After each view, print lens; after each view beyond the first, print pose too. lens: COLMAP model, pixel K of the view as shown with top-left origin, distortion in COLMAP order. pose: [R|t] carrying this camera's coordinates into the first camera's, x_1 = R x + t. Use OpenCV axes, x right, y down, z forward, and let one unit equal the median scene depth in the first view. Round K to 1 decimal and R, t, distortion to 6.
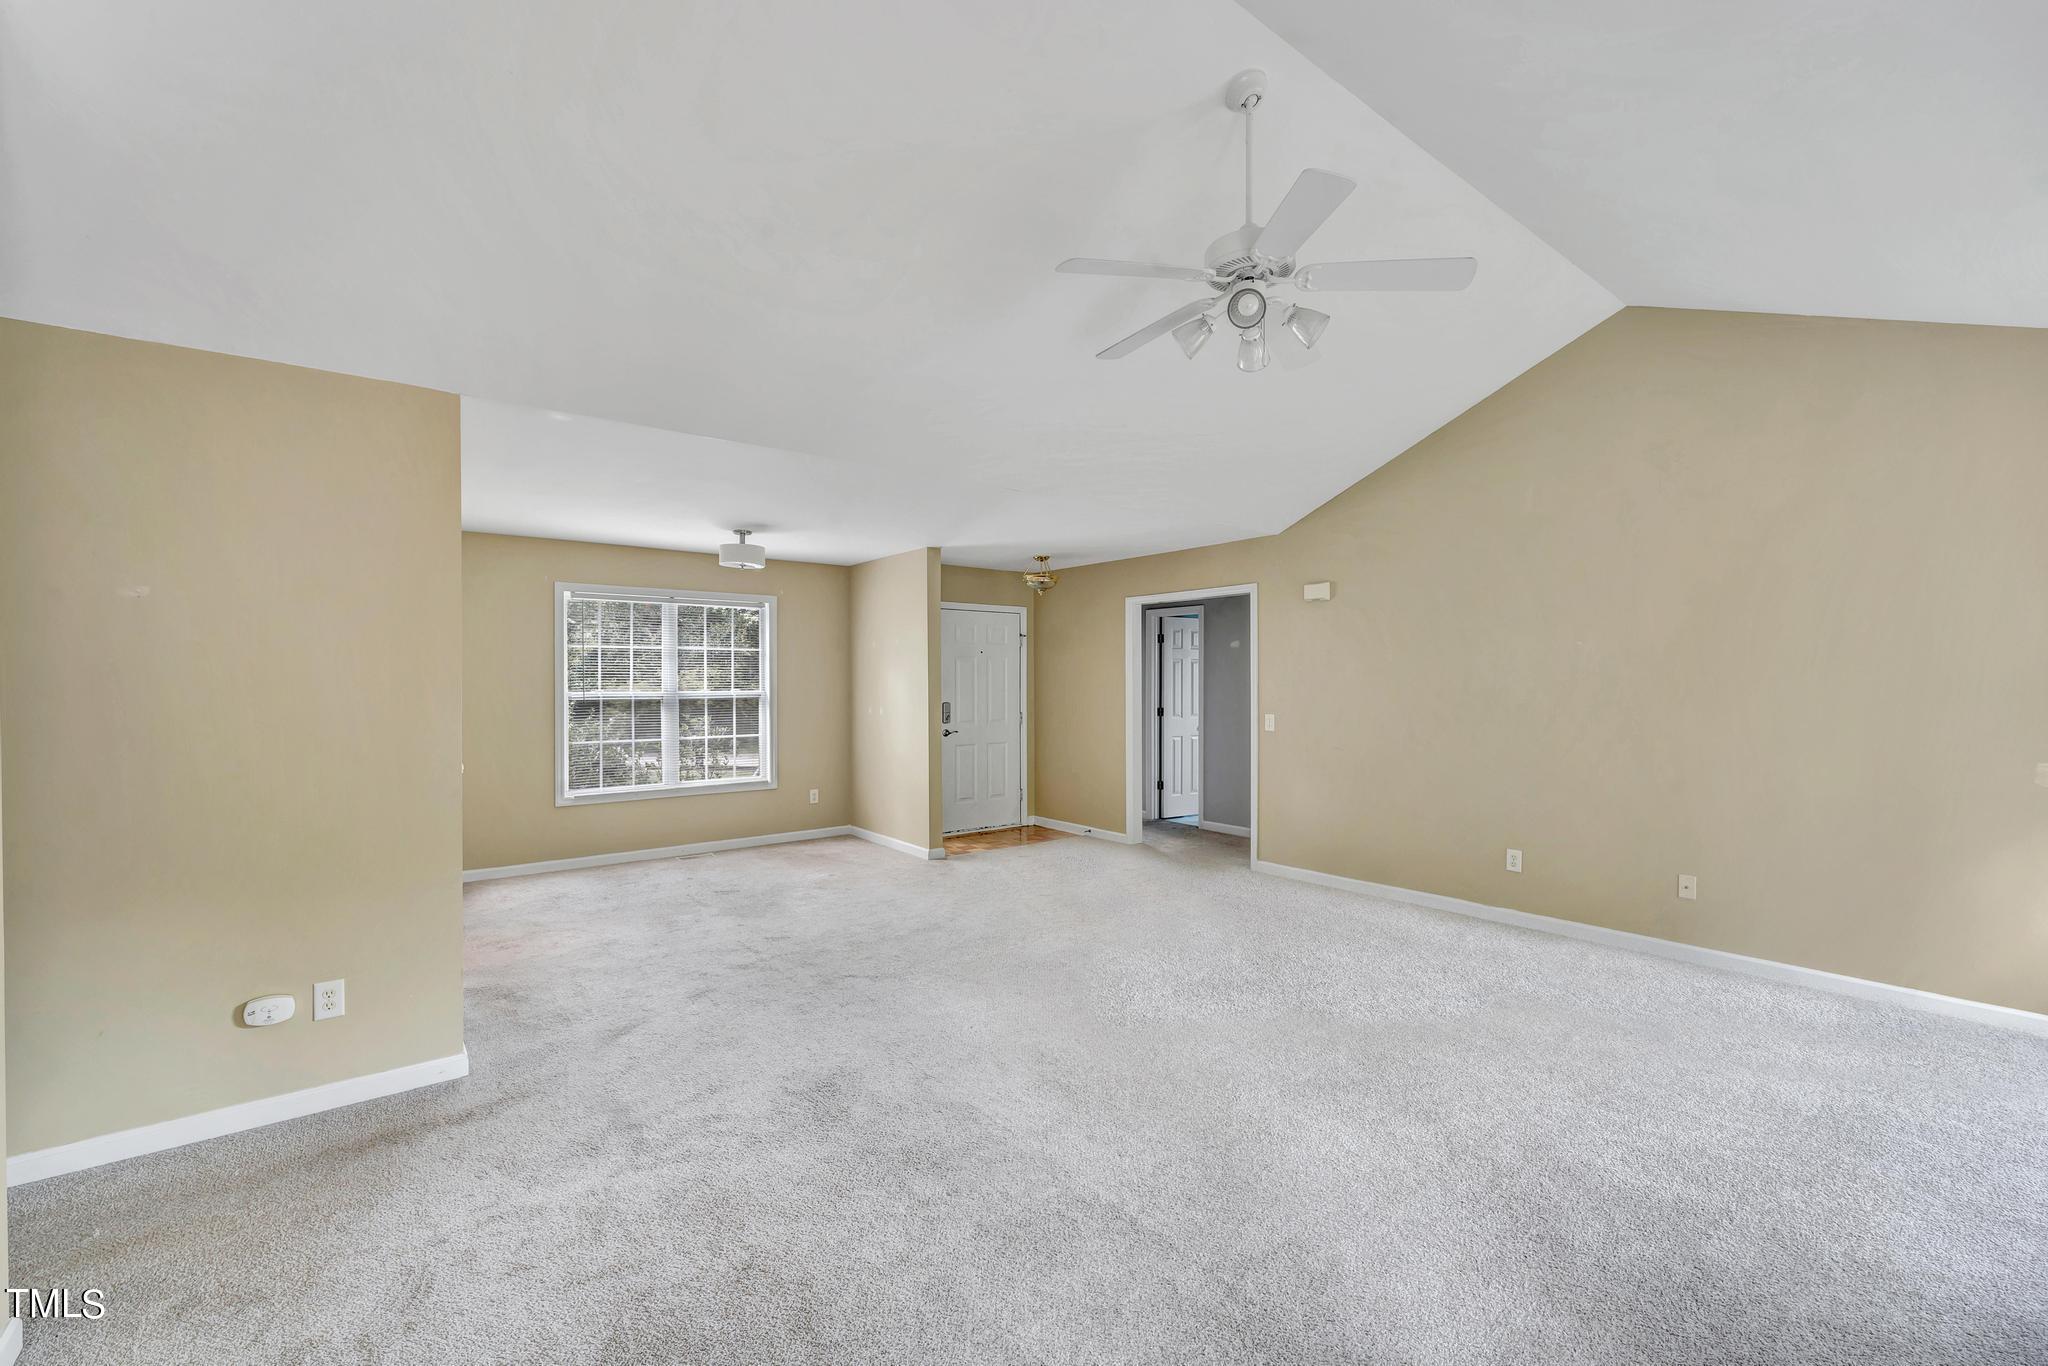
lens RADIAL K [[850.7, 0, 1020.5], [0, 850.7, 685.9], [0, 0, 1]] dist [0.001600, -0.000300]
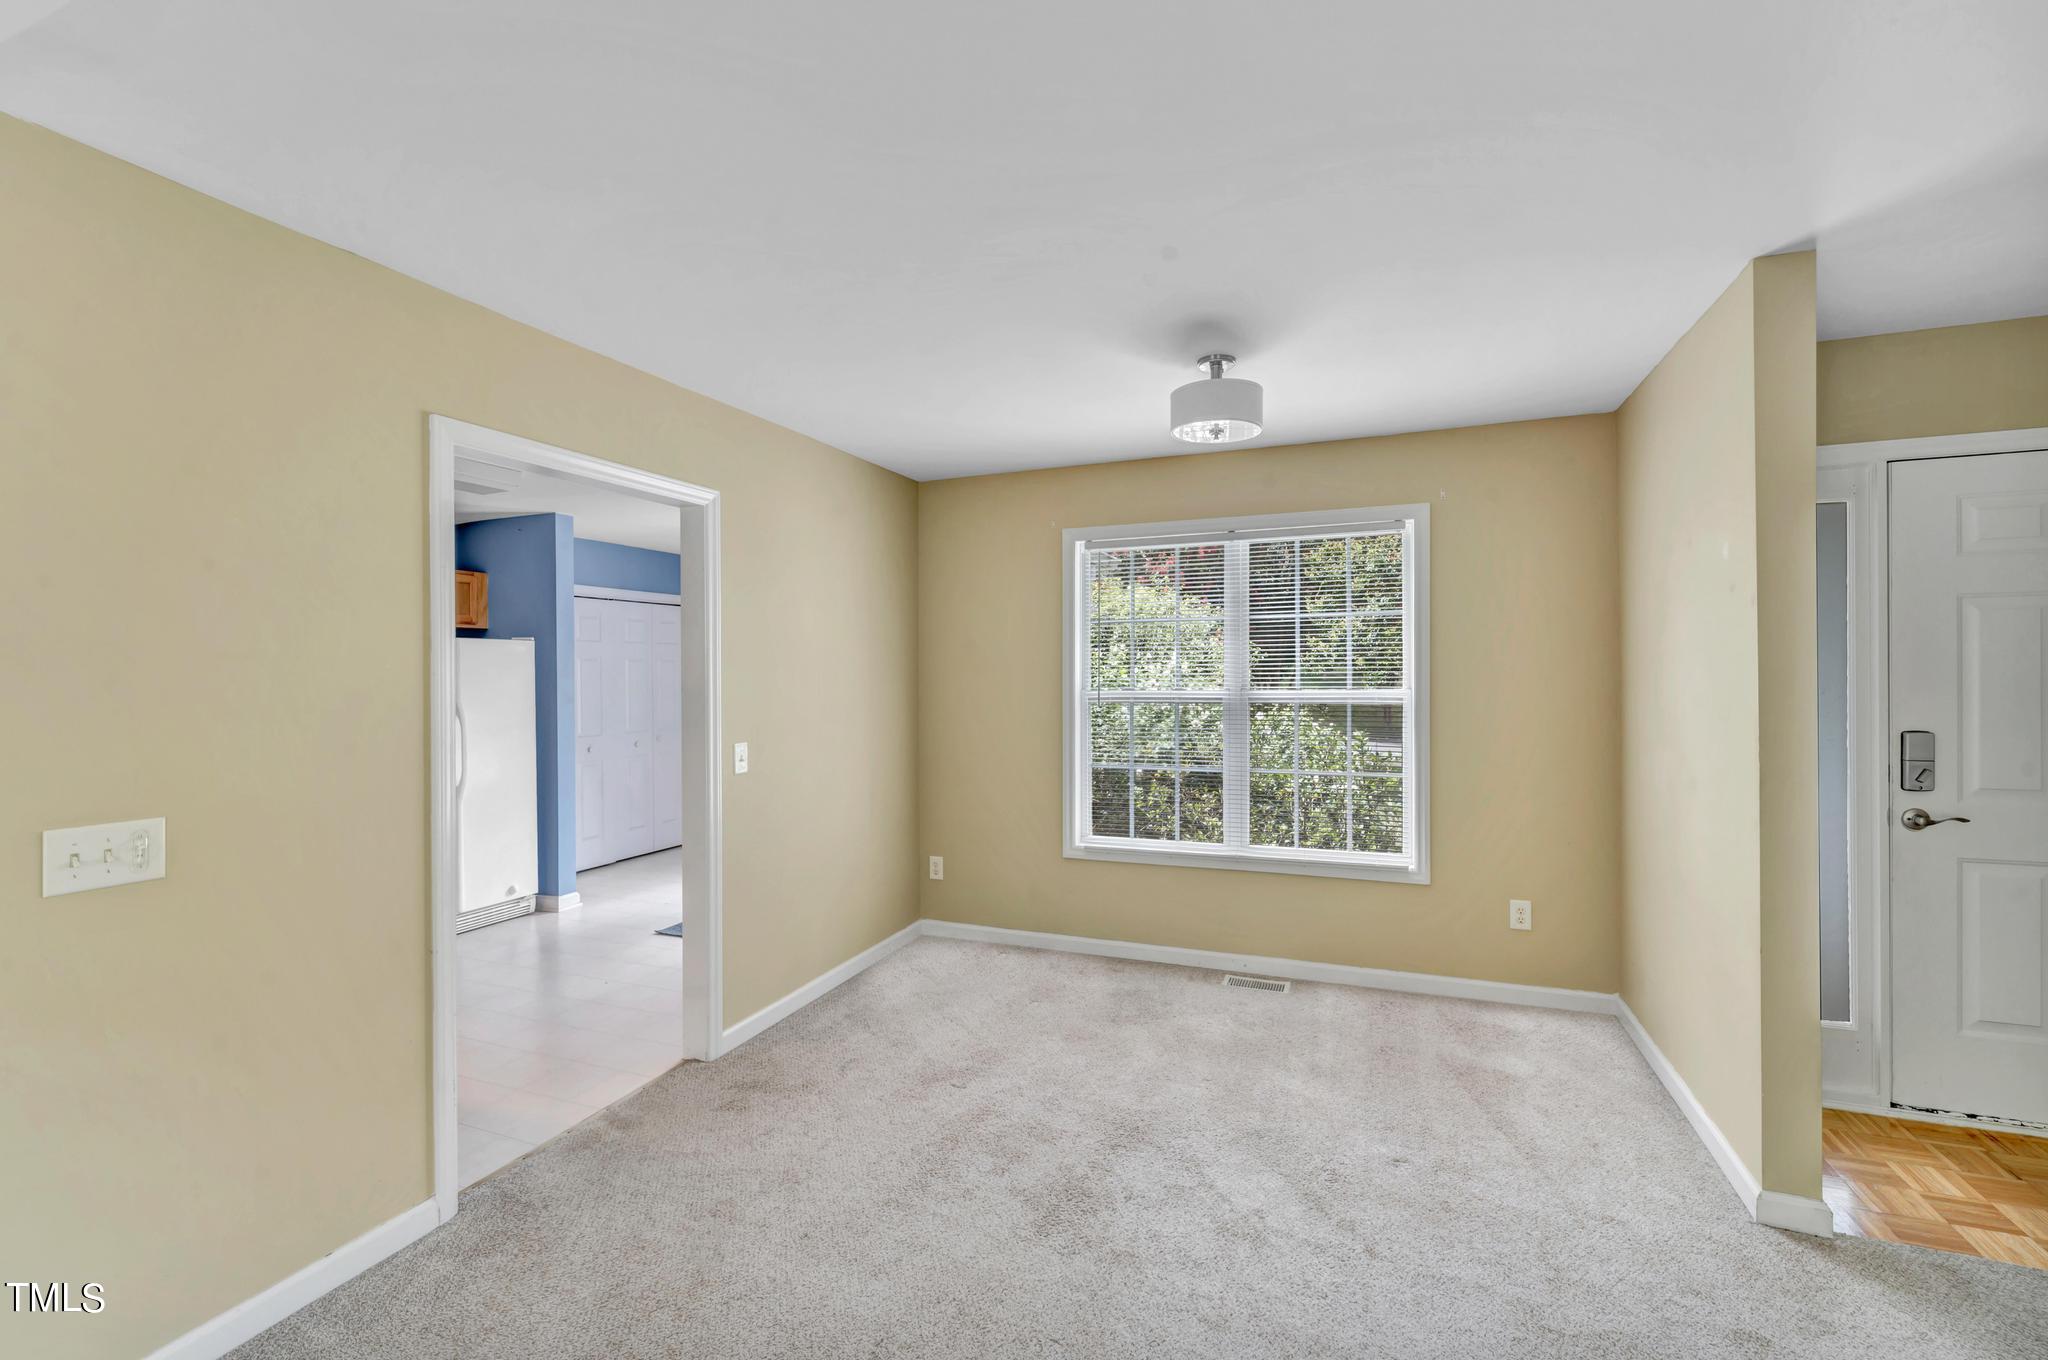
lens RADIAL K [[850.7, 0, 1020.5], [0, 850.7, 682.9], [0, 0, 1]] dist [0.001600, -0.000300]
pose [[0.517681, 0.001594, -0.855572, 0.018635], [-0.000326, 0.999999, 0.001666, 0.000374], [0.855574, -0.000584, 0.517681, 0.540285]]
